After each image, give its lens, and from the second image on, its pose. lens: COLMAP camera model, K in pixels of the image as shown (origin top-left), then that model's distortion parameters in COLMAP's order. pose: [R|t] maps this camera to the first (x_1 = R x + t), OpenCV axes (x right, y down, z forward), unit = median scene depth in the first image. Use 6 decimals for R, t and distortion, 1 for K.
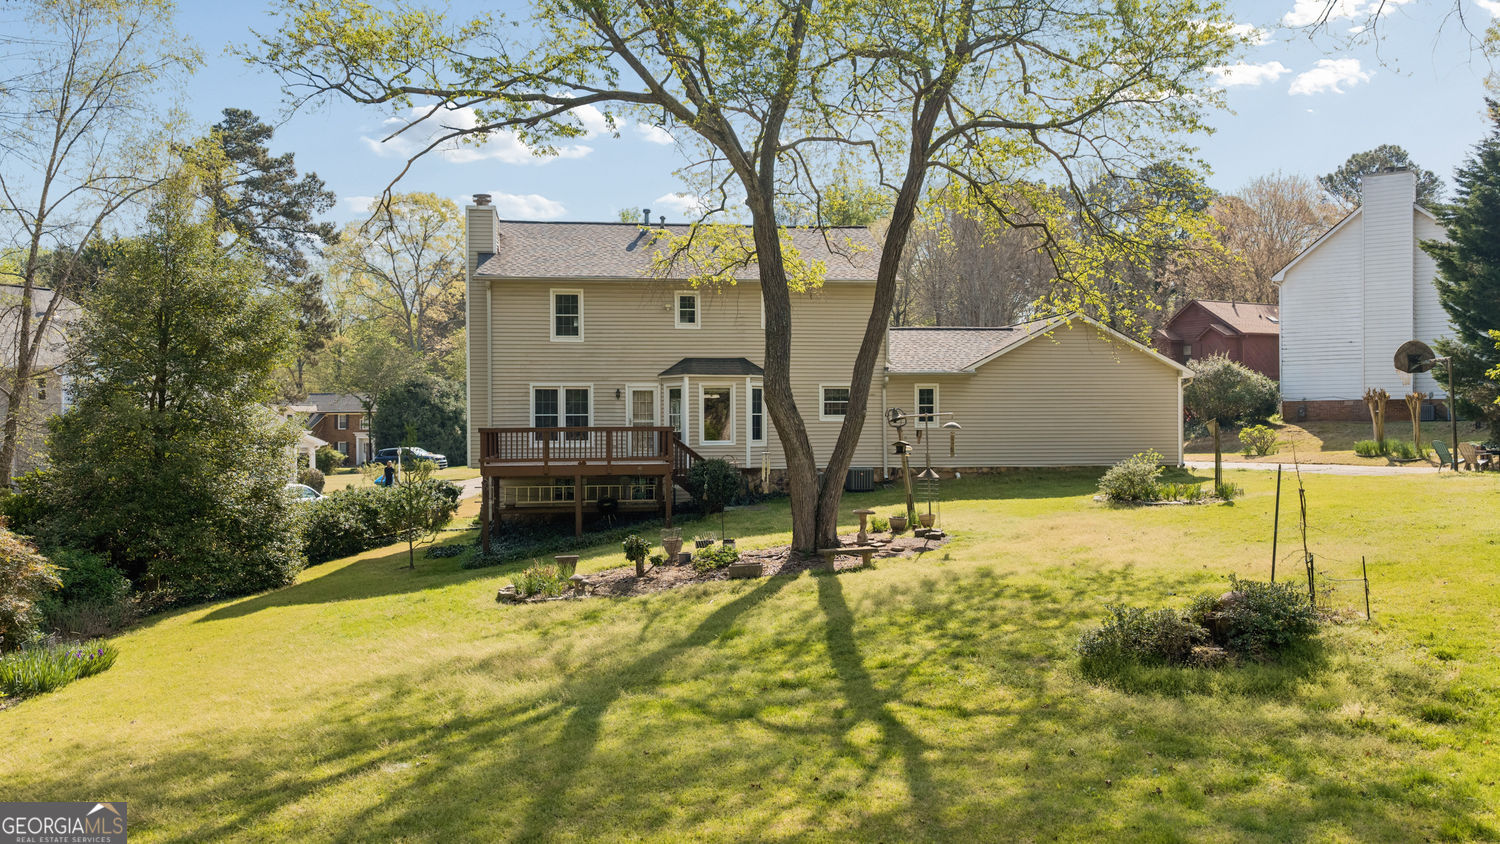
lens RADIAL K [[1252.6, 0, 749.0], [0, 1252.6, 427.9], [0, 0, 1]] dist [-0.014946, -0.002721]
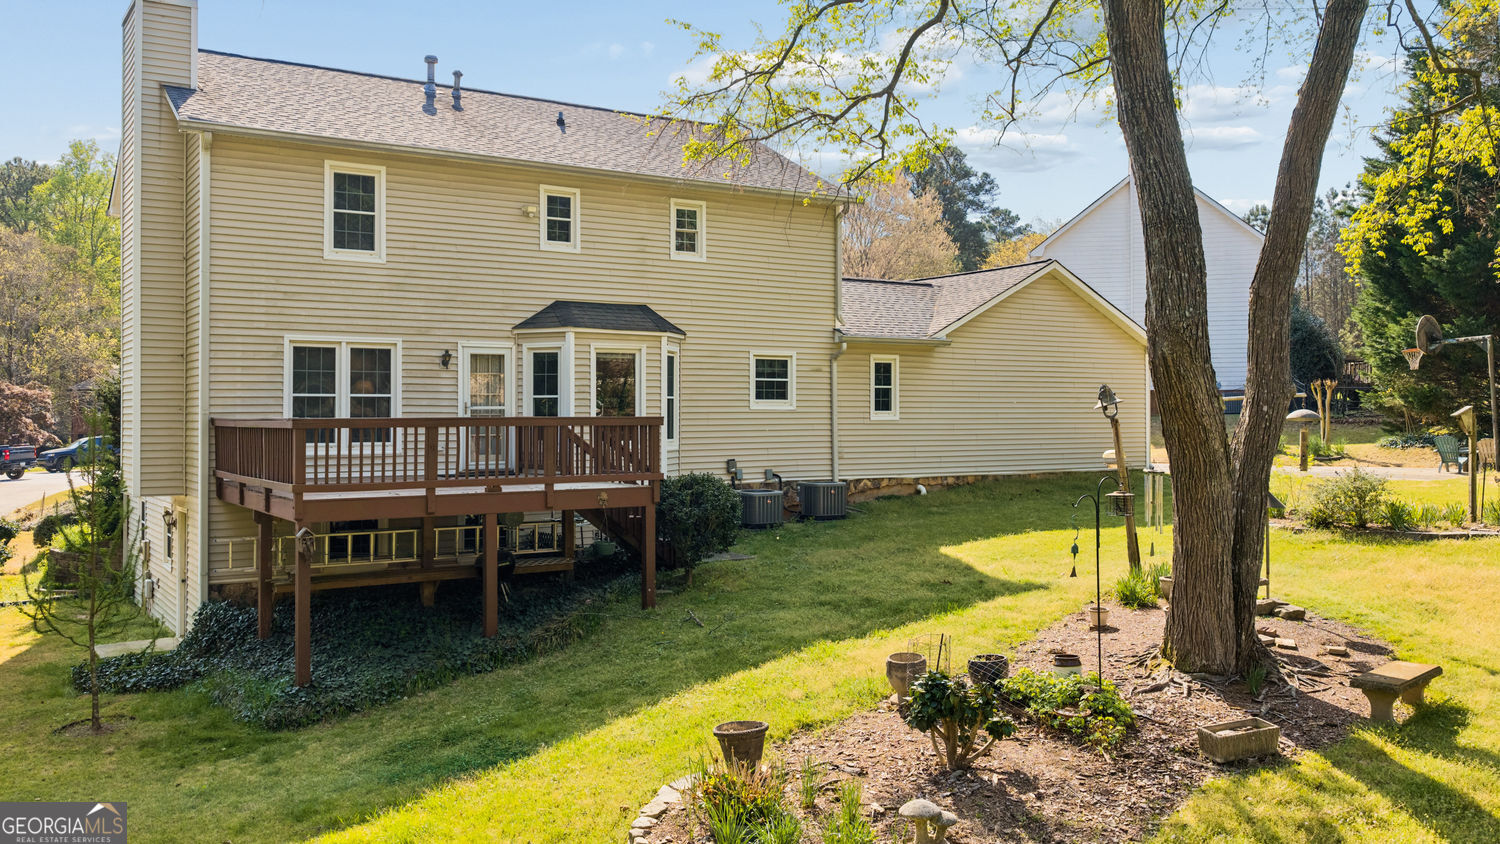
lens RADIAL K [[1252.6, 0, 751.8], [0, 1252.6, 411.3], [0, 0, 1]] dist [-0.014946, -0.002721]
pose [[0.904501, 0.003851, 0.426455, -0.219786], [-0.000097, 0.999961, -0.008825, 0.001202], [-0.426472, 0.007941, 0.904466, 0.435171]]
